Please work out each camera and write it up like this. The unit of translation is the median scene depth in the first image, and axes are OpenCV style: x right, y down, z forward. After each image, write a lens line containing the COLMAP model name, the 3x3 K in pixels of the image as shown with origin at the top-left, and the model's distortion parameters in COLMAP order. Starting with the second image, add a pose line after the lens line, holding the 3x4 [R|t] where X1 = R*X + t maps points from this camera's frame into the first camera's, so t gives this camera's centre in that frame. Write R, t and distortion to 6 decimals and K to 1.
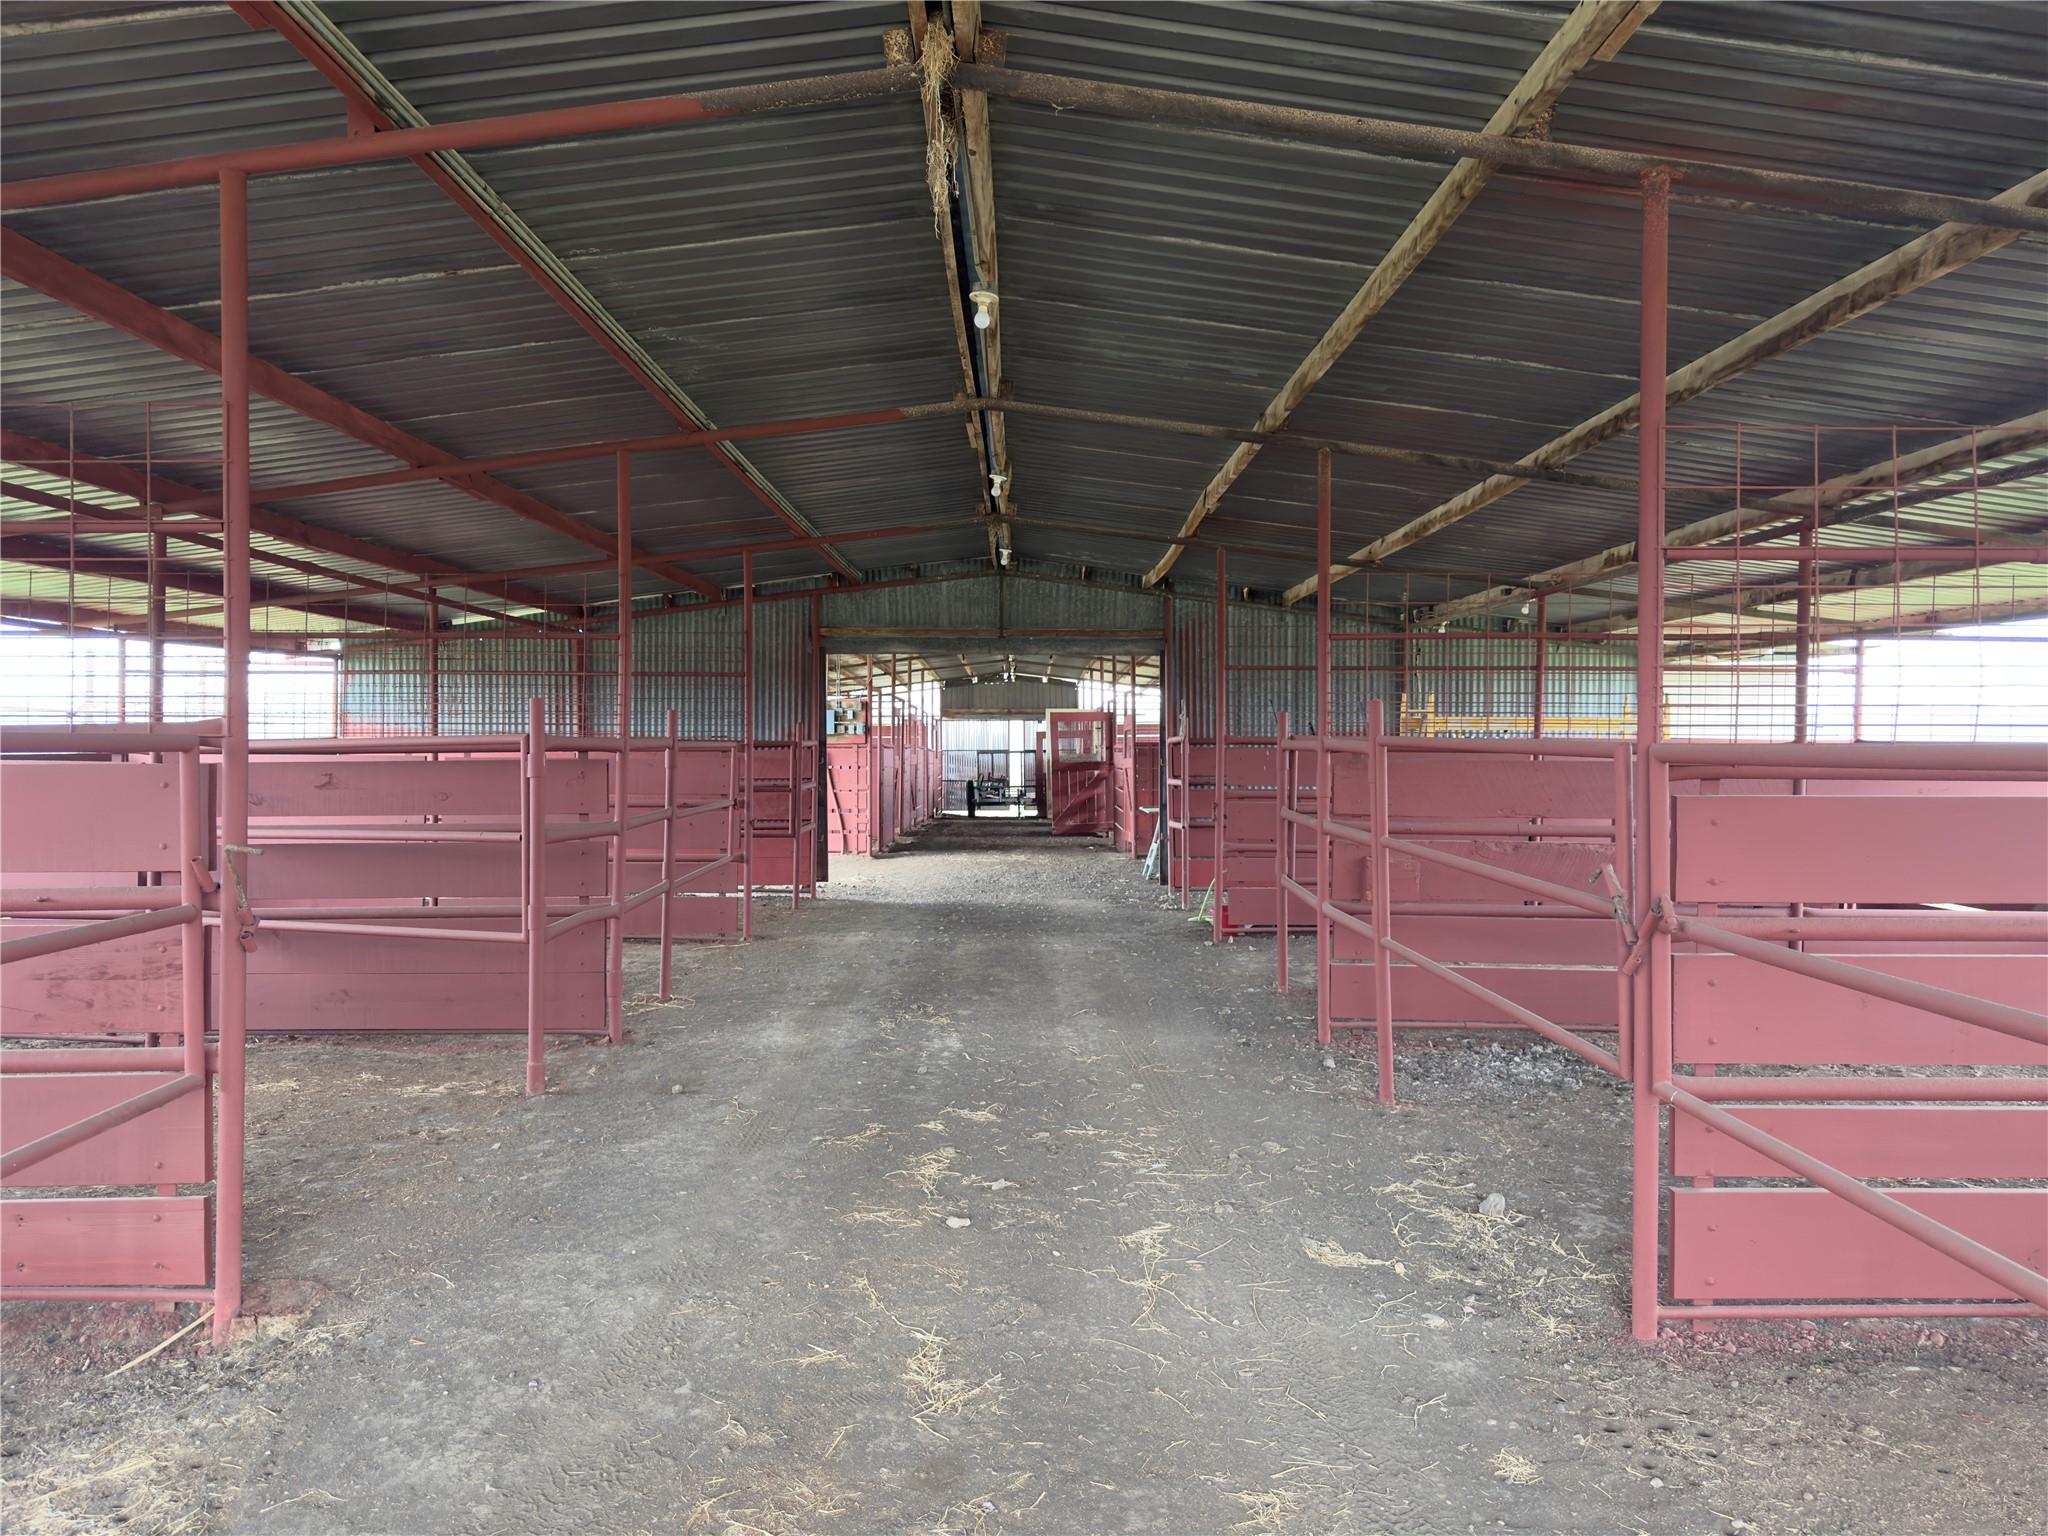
lens RADIAL K [[1444.7, 0, 1029.0], [0, 1444.7, 767.5], [0, 0, 1]] dist [0.042173, -0.043962]
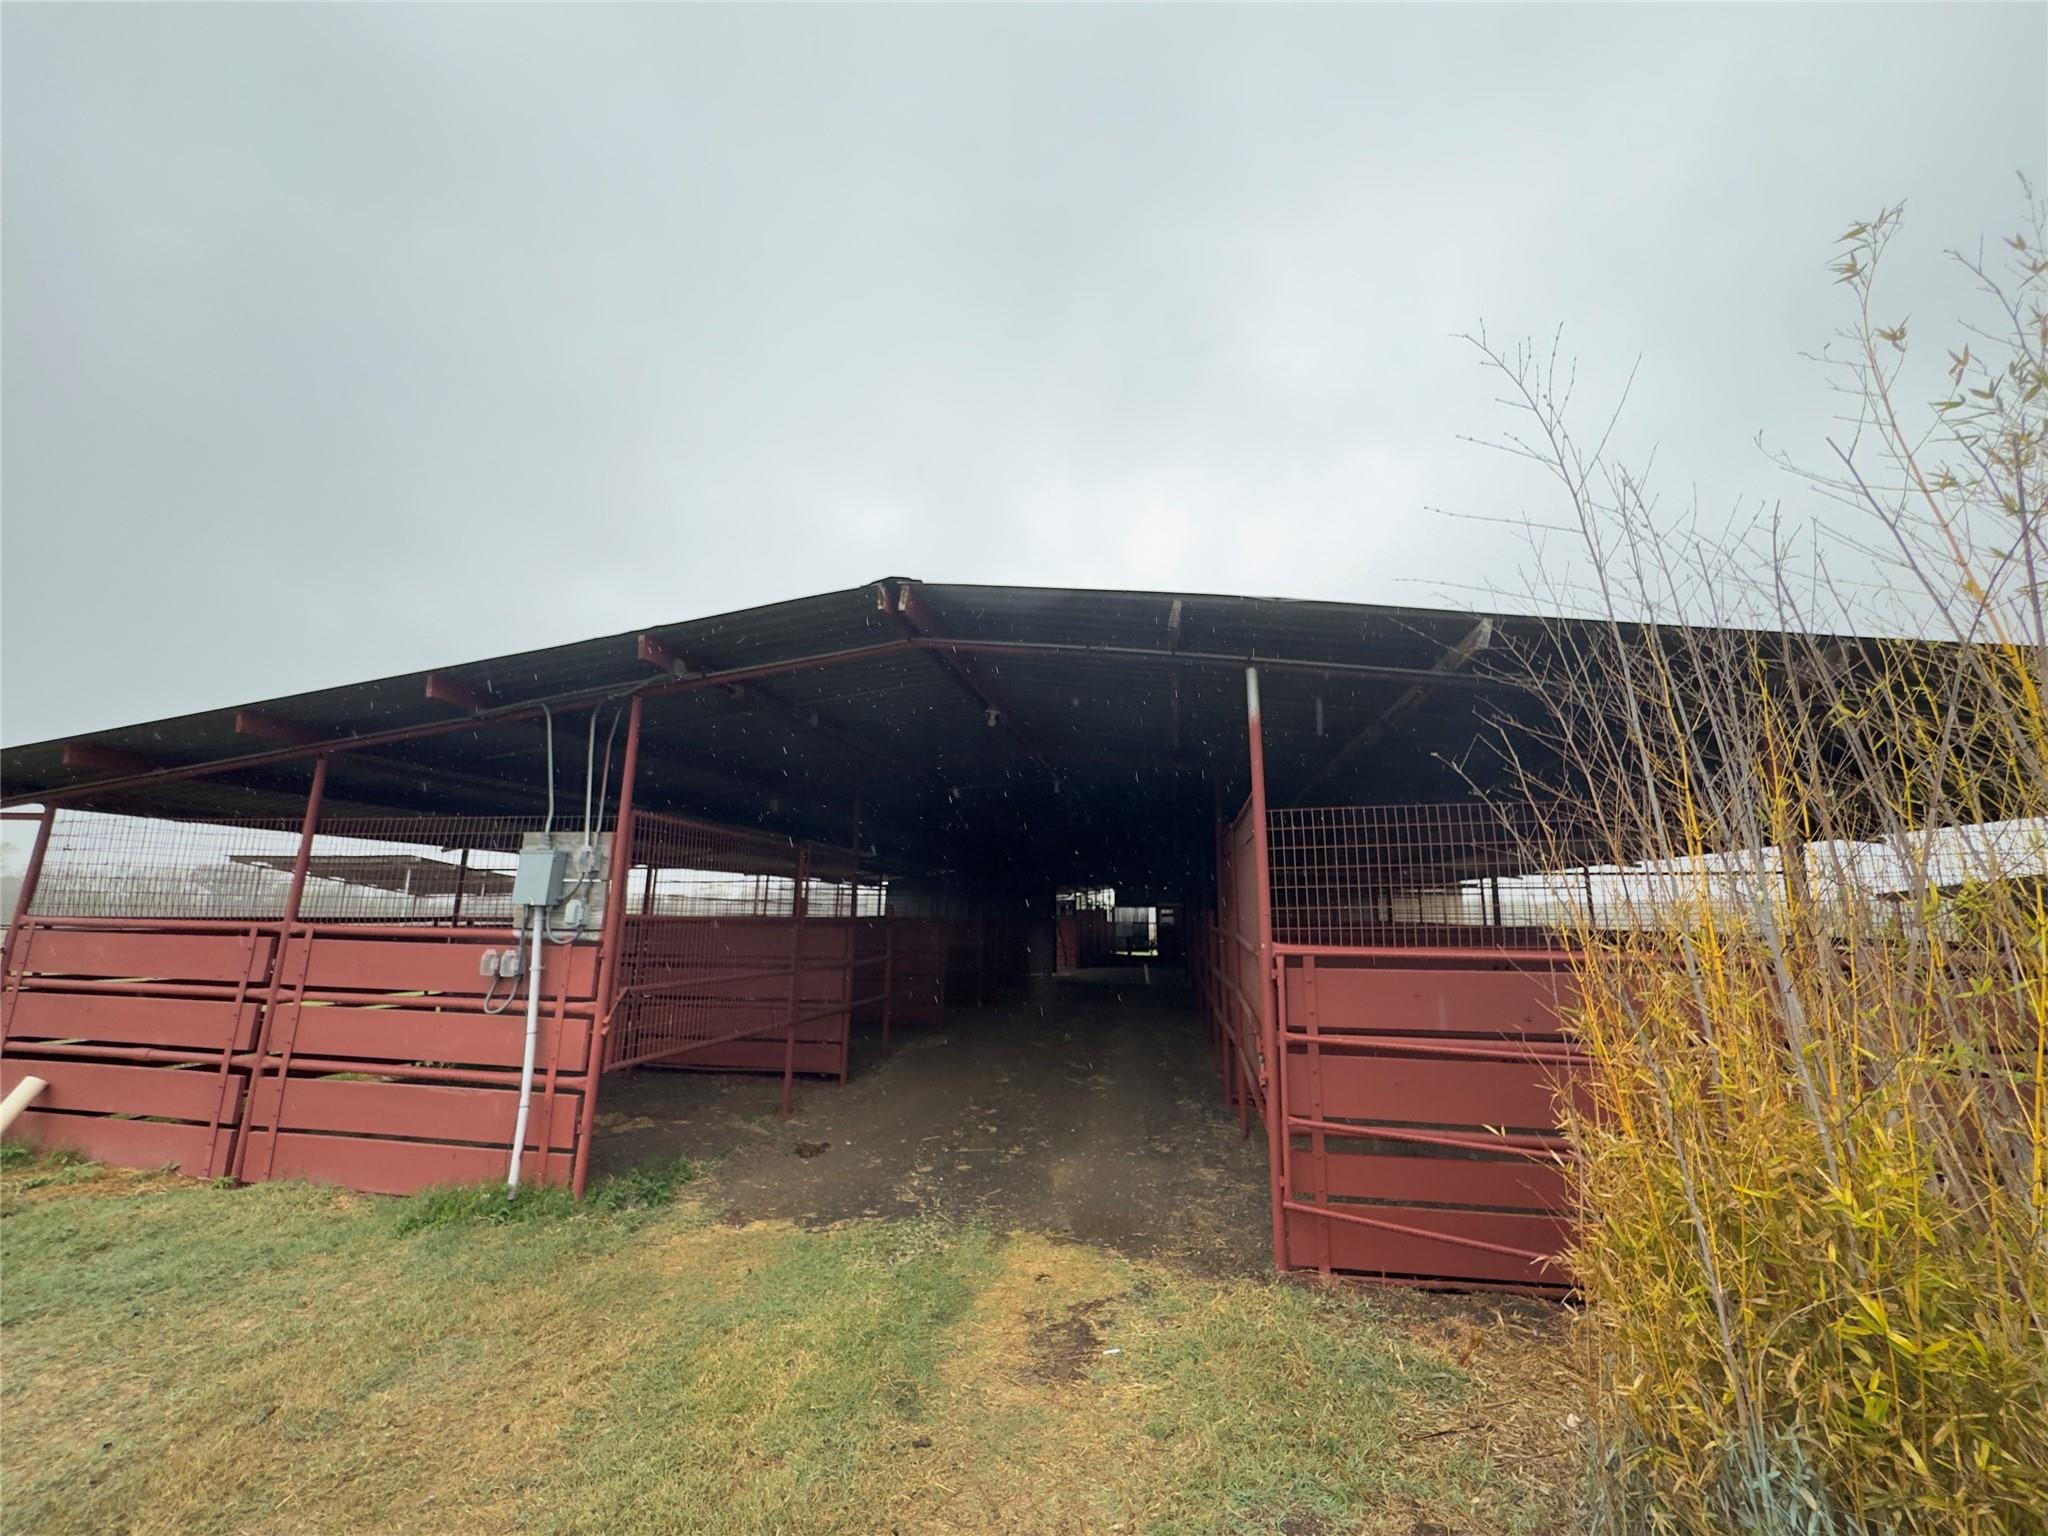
lens RADIAL K [[818.7, 0, 1019.1], [0, 818.7, 755.1], [0, 0, 1]] dist [-0.004518, 0.000761]
pose [[0.980835, -0.021841, -0.193614, 0.107144], [-0.019174, 0.978054, -0.207466, 0.000971], [0.193896, 0.207202, 0.958891, -0.610803]]
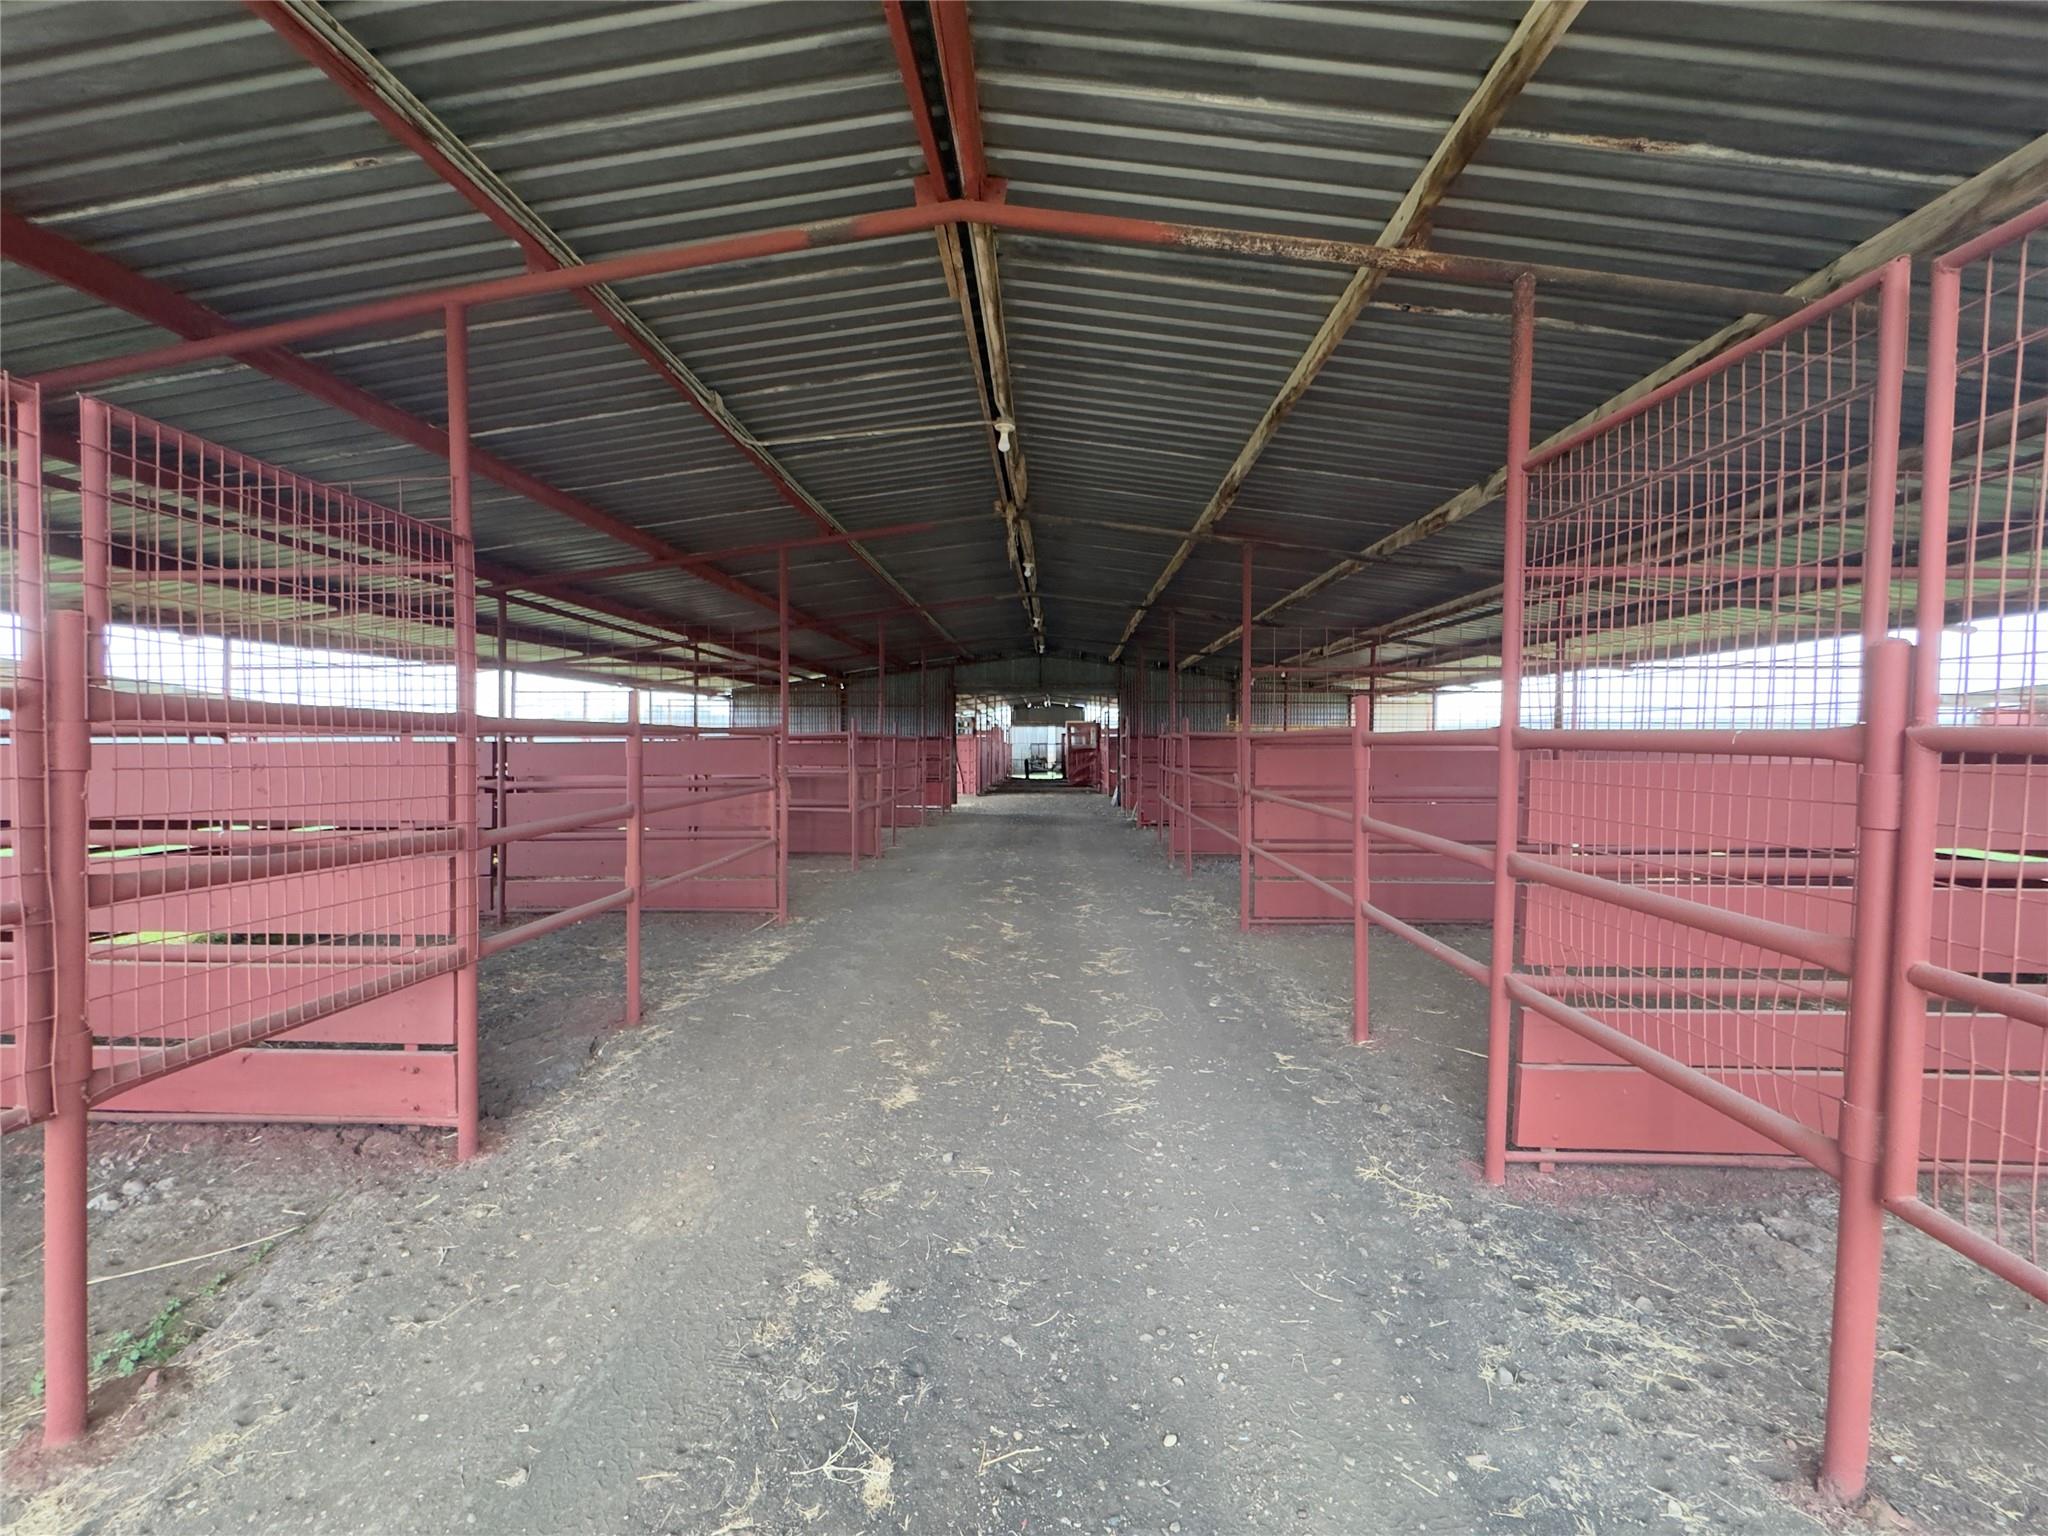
lens RADIAL K [[818.7, 0, 1014.8], [0, 818.7, 764.0], [0, 0, 1]] dist [-0.004518, 0.000761]
pose [[0.998427, 0.001490, -0.056052, 0.010065], [-0.000807, 0.999925, 0.012209, 0.006678], [0.056066, -0.012145, 0.998353, -0.175571]]
